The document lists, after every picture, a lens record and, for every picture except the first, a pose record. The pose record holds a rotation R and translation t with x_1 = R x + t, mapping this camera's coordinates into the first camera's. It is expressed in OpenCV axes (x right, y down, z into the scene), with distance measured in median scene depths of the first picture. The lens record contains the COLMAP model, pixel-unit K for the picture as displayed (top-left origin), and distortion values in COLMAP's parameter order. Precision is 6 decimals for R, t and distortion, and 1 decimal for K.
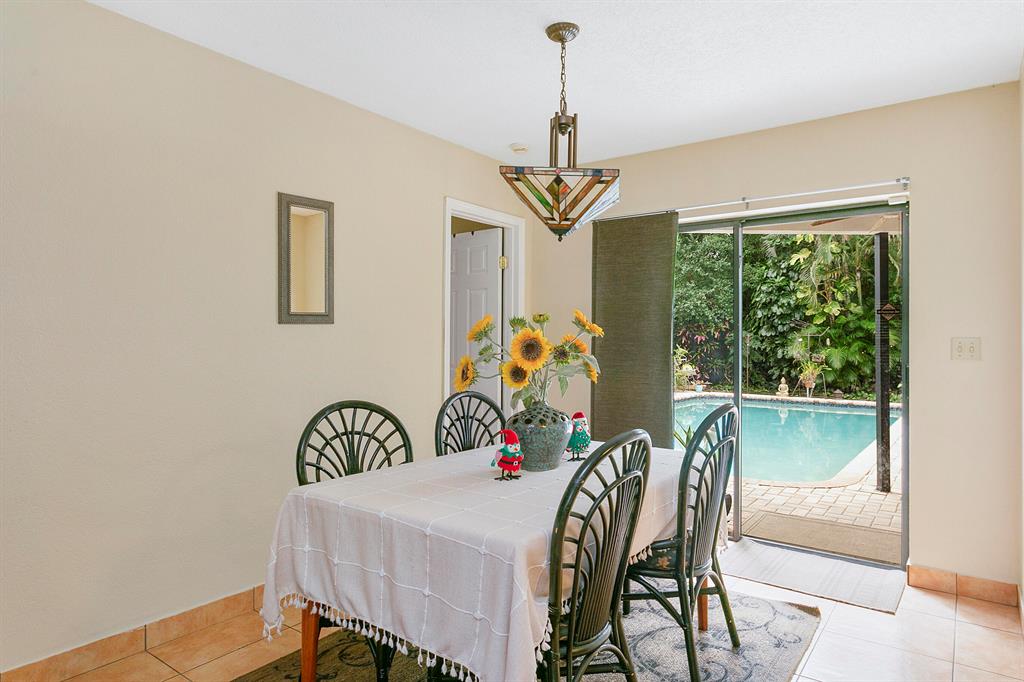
lens RADIAL K [[615.2, 0, 512.0], [0, 615.2, 341.0], [0, 0, 1]] dist [-0.001271, -0.000179]
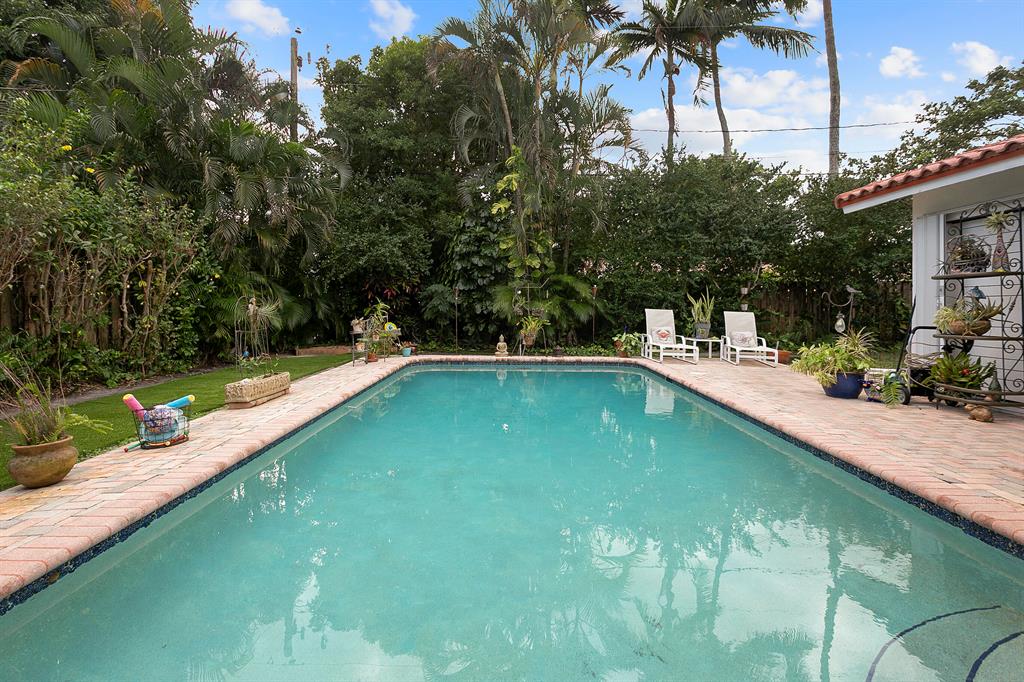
lens RADIAL K [[504.8, 0, 511.2], [0, 504.8, 302.6], [0, 0, 1]] dist [-0.000163, -0.000005]
pose [[0.802102, 0.000966, 0.597187, 0.022845], [0.001530, 0.999992, -0.003674, 0.018176], [-0.597186, 0.003860, 0.802094, 0.465942]]
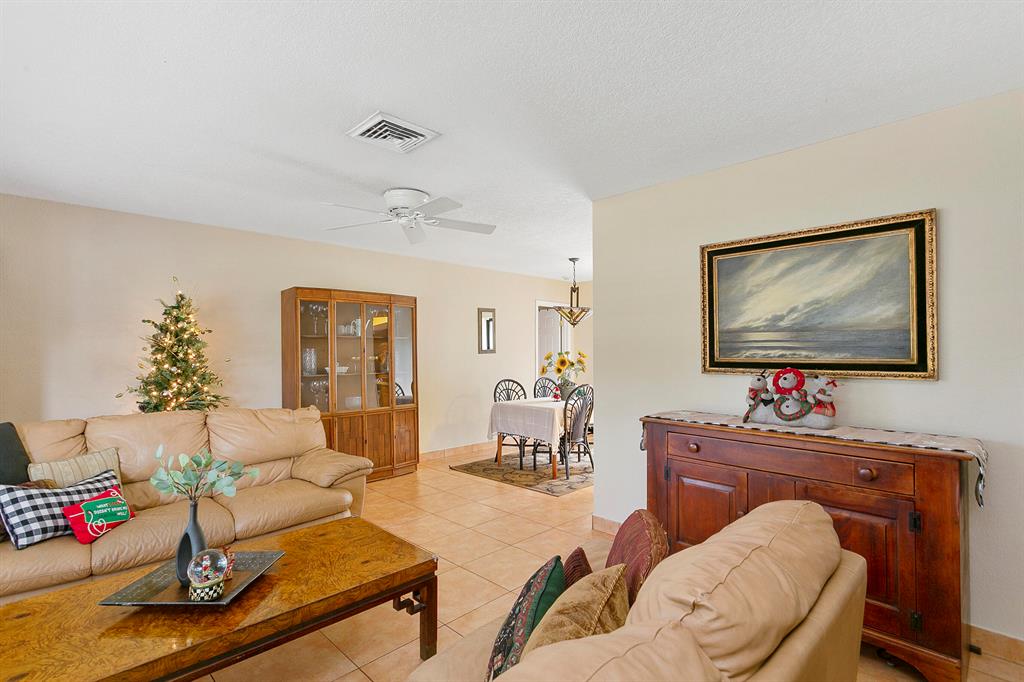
lens RADIAL K [[491.4, 0, 512.0], [0, 491.4, 341.0], [0, 0, 1]] dist [-0.000060, -0.000004]
pose [[0.988809, -0.009748, -0.148870, 0.125402], [0.006208, 0.999687, -0.024228, -0.033785], [0.149059, 0.023033, 0.988560, -1.346931]]
